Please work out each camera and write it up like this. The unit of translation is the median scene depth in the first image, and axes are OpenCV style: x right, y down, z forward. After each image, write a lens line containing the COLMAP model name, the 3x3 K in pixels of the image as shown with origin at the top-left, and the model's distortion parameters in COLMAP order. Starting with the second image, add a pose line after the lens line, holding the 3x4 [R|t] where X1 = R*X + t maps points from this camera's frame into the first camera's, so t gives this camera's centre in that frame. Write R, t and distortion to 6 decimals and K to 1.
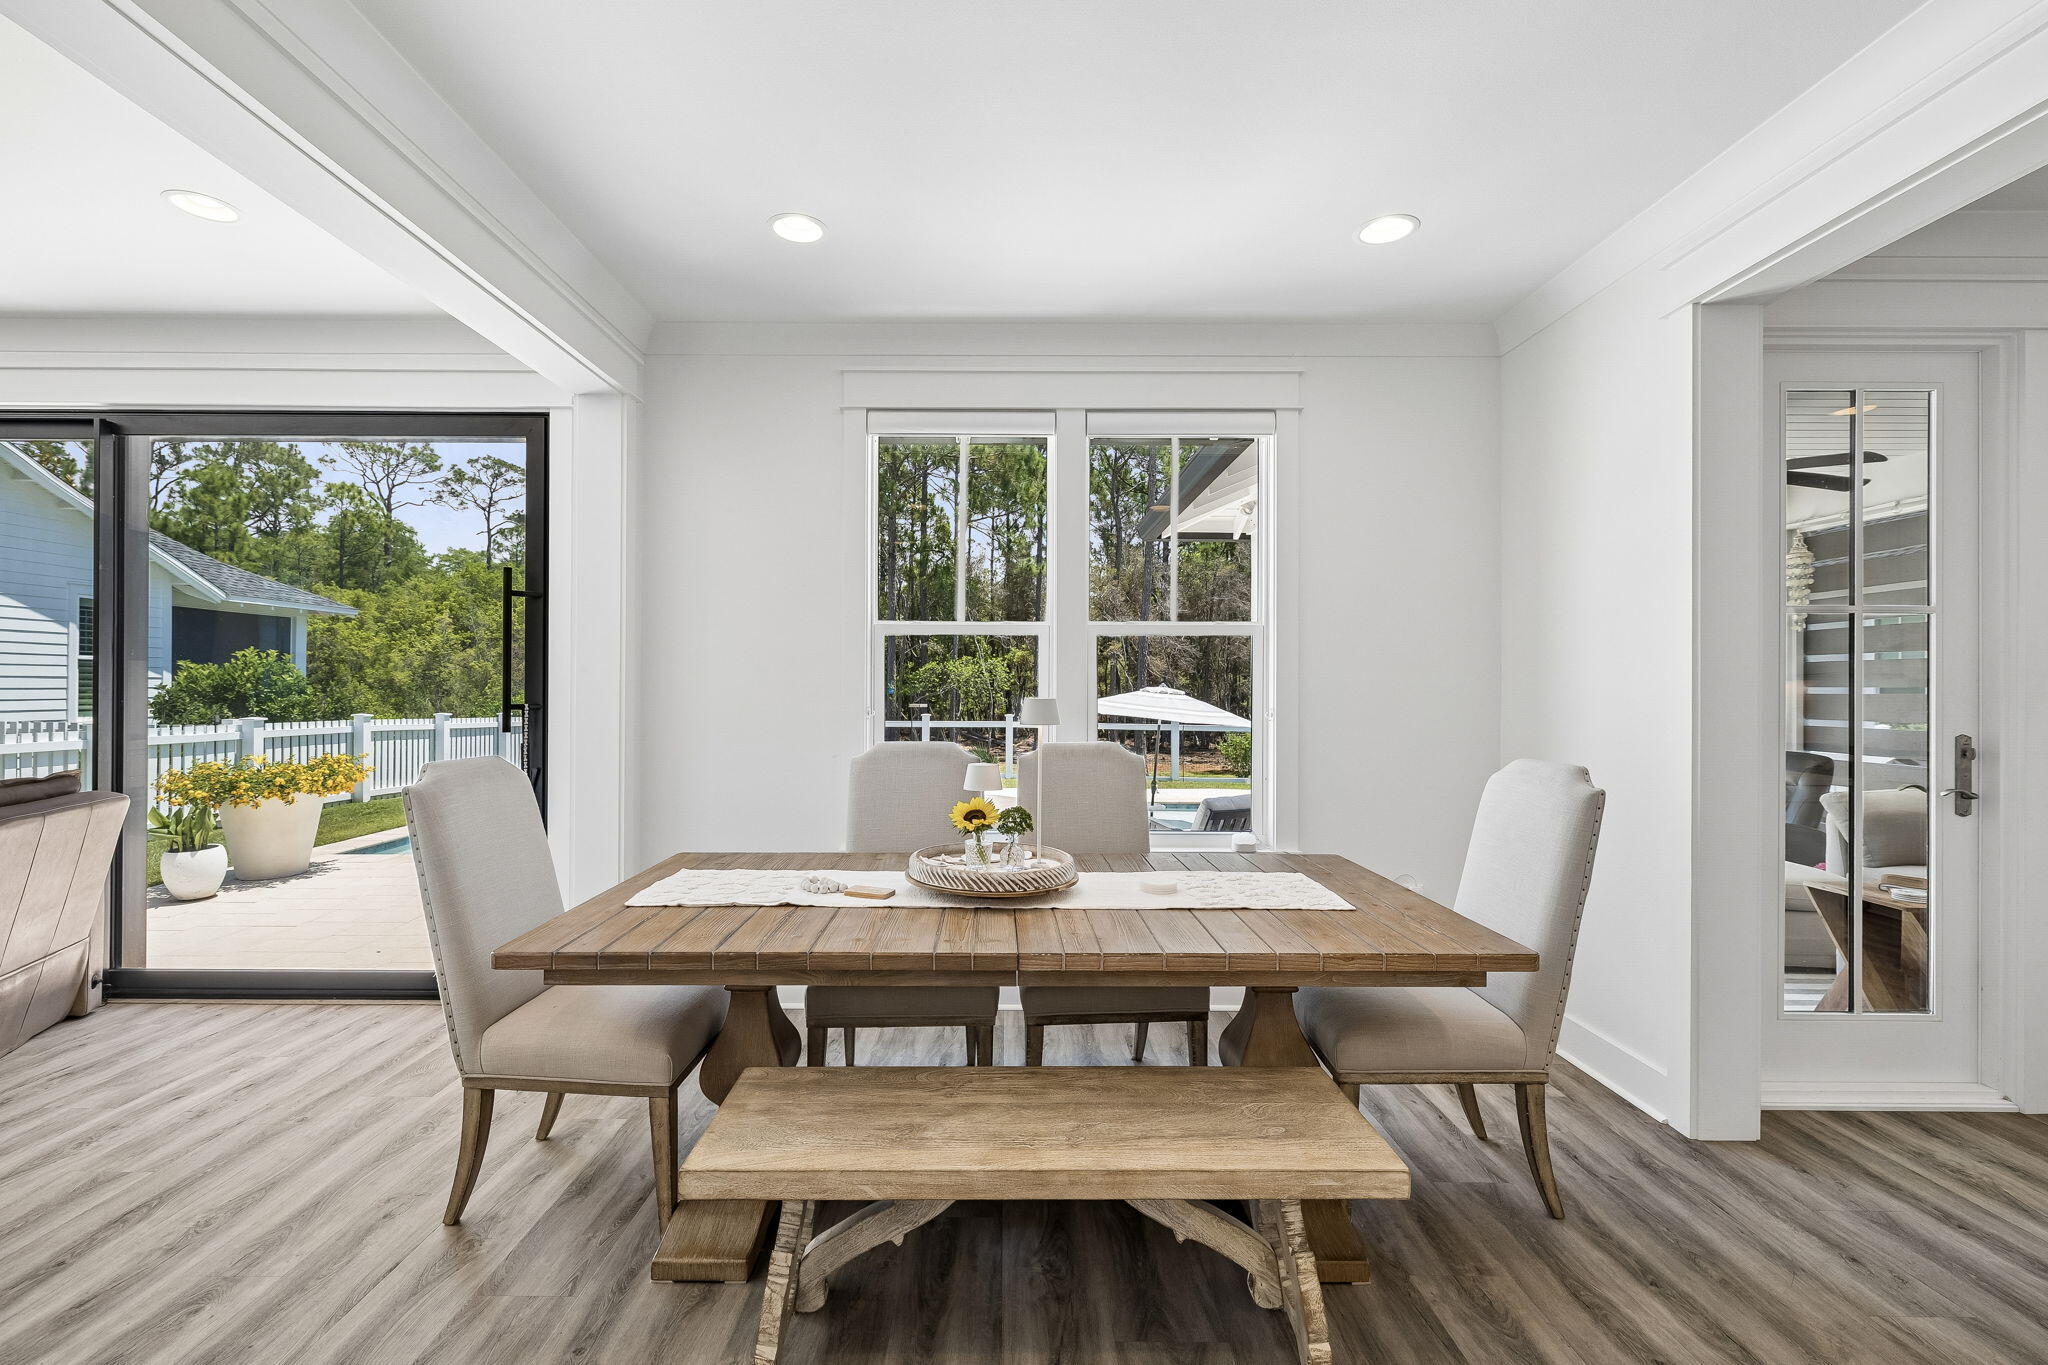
lens RADIAL K [[875.7, 0, 1001.8], [0, 875.7, 685.6], [0, 0, 1]] dist [0.000422, -0.000115]
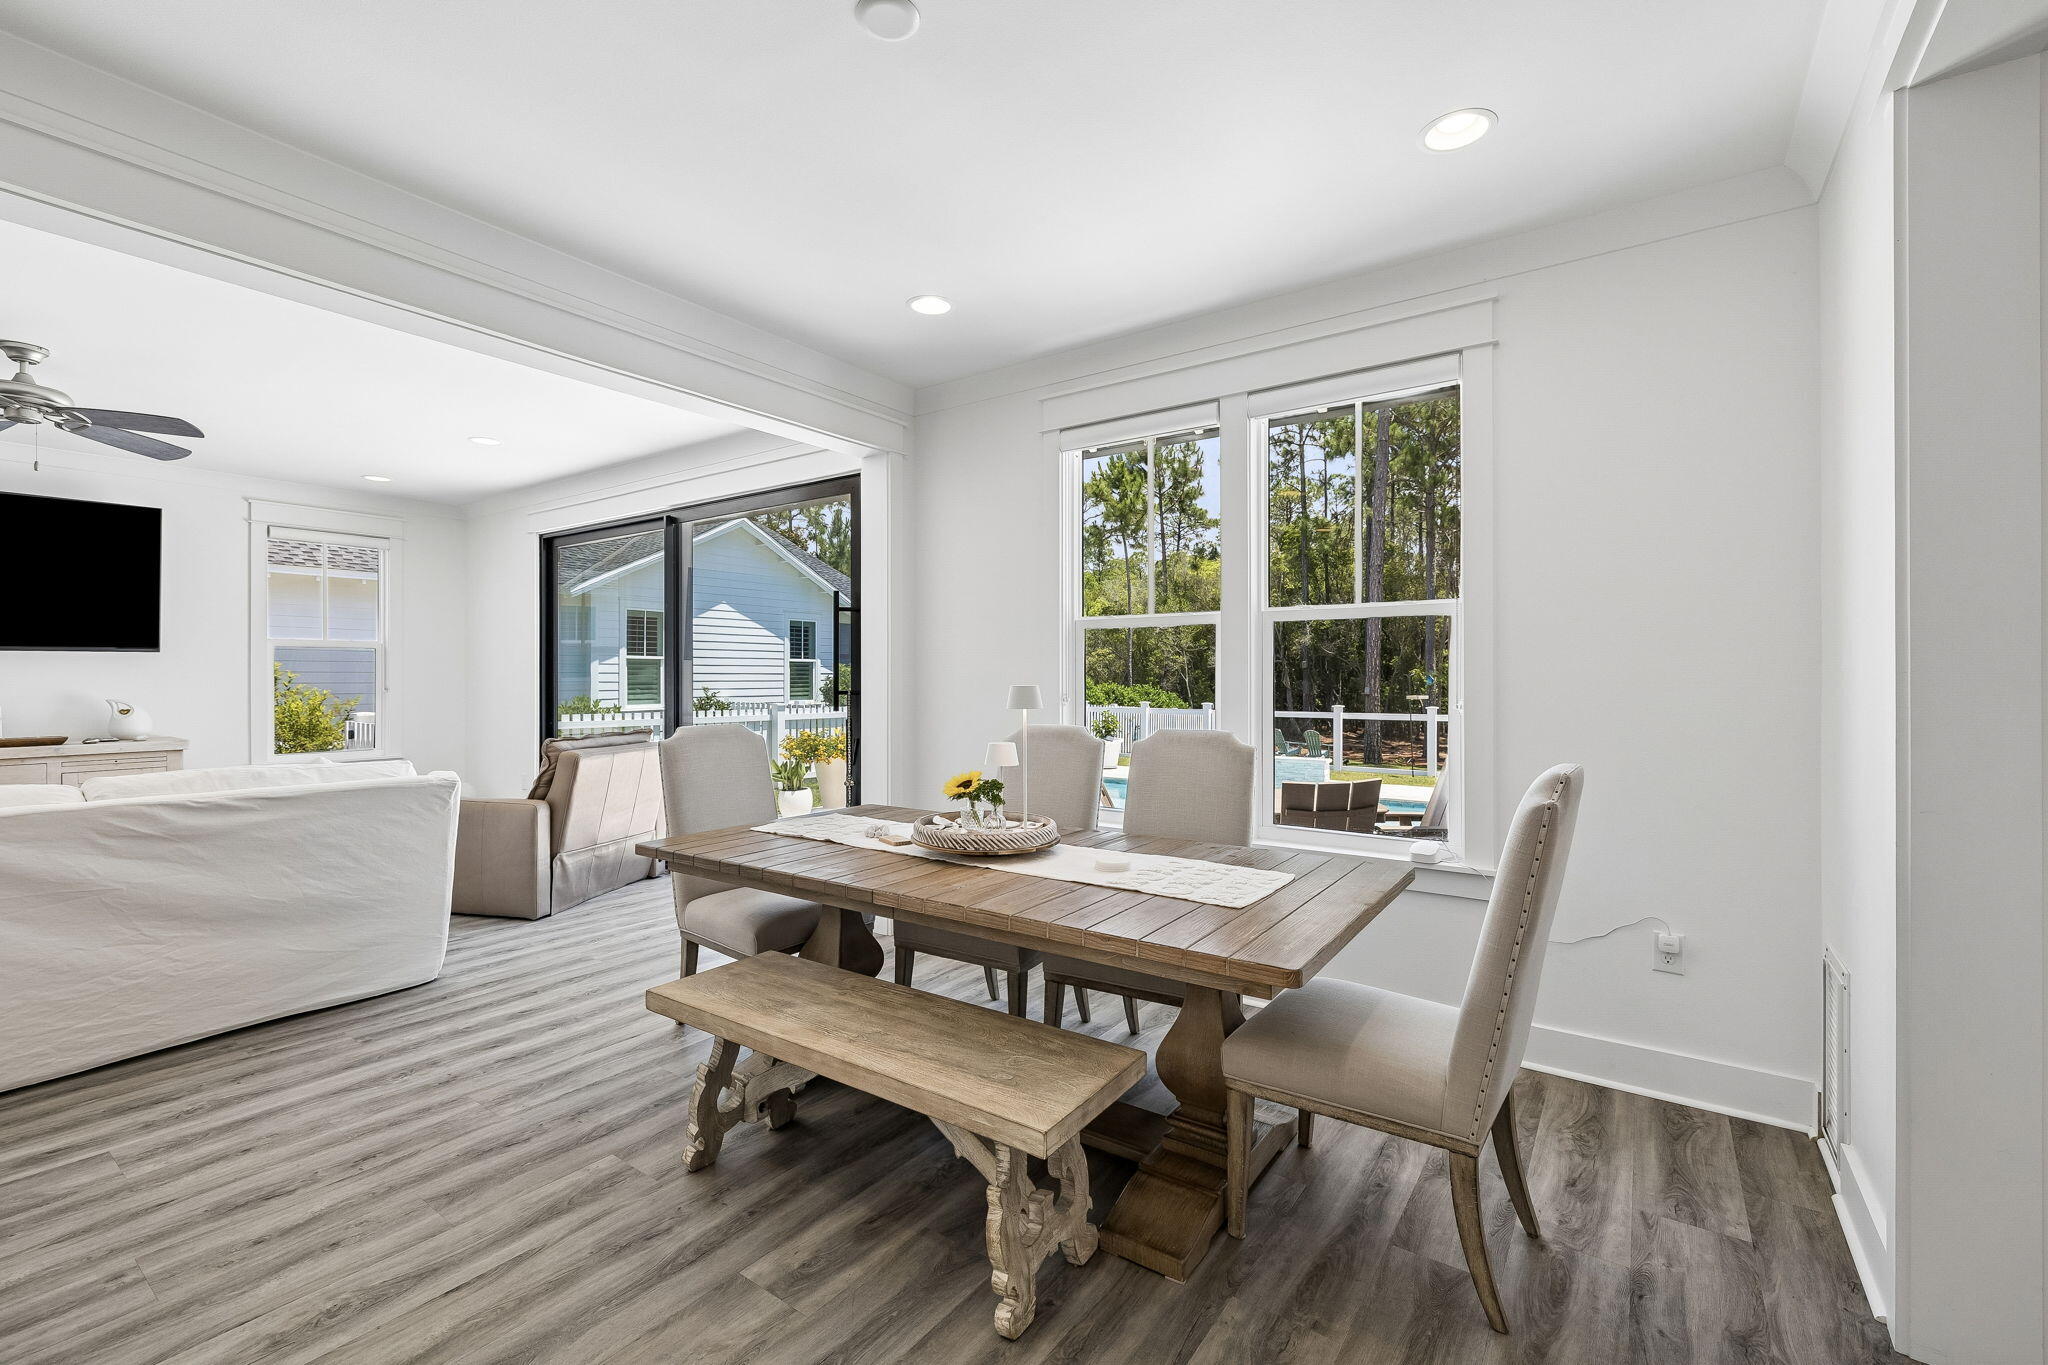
lens RADIAL K [[871.4, 0, 1020.4], [0, 871.4, 674.9], [0, 0, 1]] dist [-0.000108, 0.000333]
pose [[0.814415, -0.006704, -0.580245, 0.438739], [0.005399, 0.999978, -0.003974, 0.003373], [0.580258, 0.000104, 0.814432, 0.054384]]
